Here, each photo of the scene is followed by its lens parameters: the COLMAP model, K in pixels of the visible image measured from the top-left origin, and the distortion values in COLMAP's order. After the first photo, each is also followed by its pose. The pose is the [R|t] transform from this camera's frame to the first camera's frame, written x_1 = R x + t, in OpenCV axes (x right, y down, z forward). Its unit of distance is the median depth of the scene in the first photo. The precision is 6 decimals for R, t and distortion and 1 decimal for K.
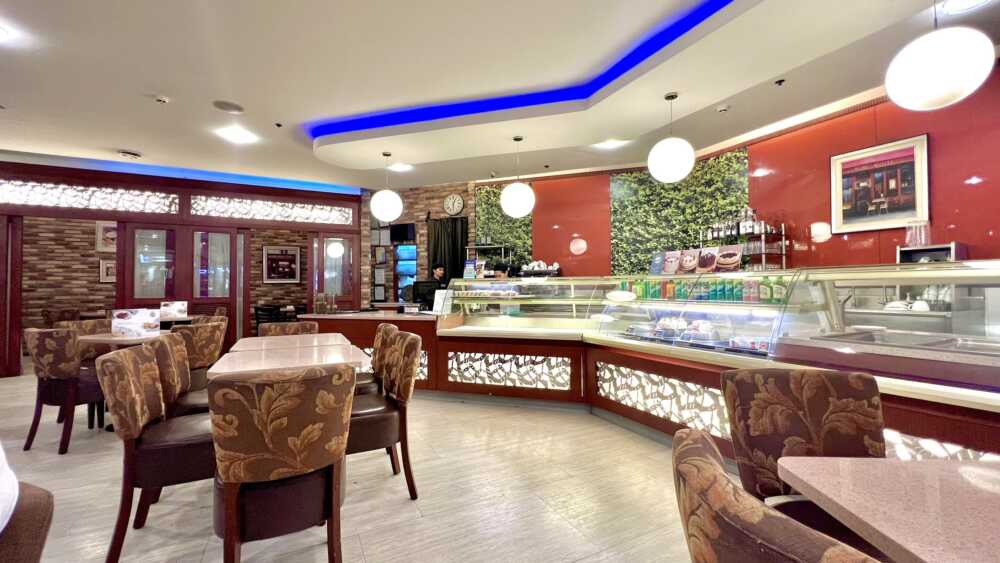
lens RADIAL K [[401.7, 0, 496.6], [0, 401.7, 280.9], [0, 0, 1]] dist [-0.001341, 0.000491]
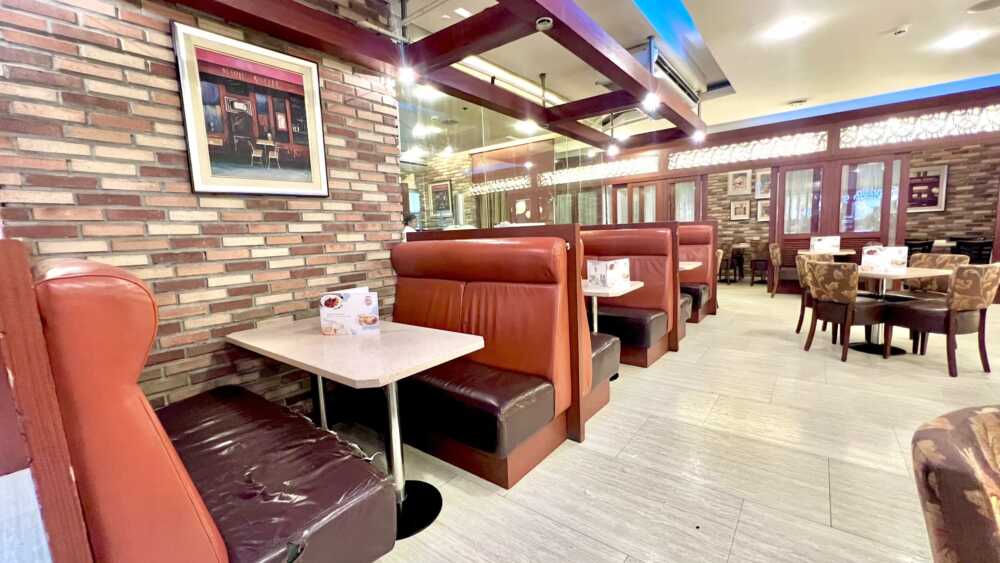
lens RADIAL K [[401.7, 0, 499.1], [0, 401.7, 282.8], [0, 0, 1]] dist [-0.001341, 0.000491]
pose [[0.426273, 0.100734, -0.898968, -0.190751], [0.058704, 0.988605, 0.138615, -0.023478], [0.902688, -0.111861, 0.415502, -0.211618]]
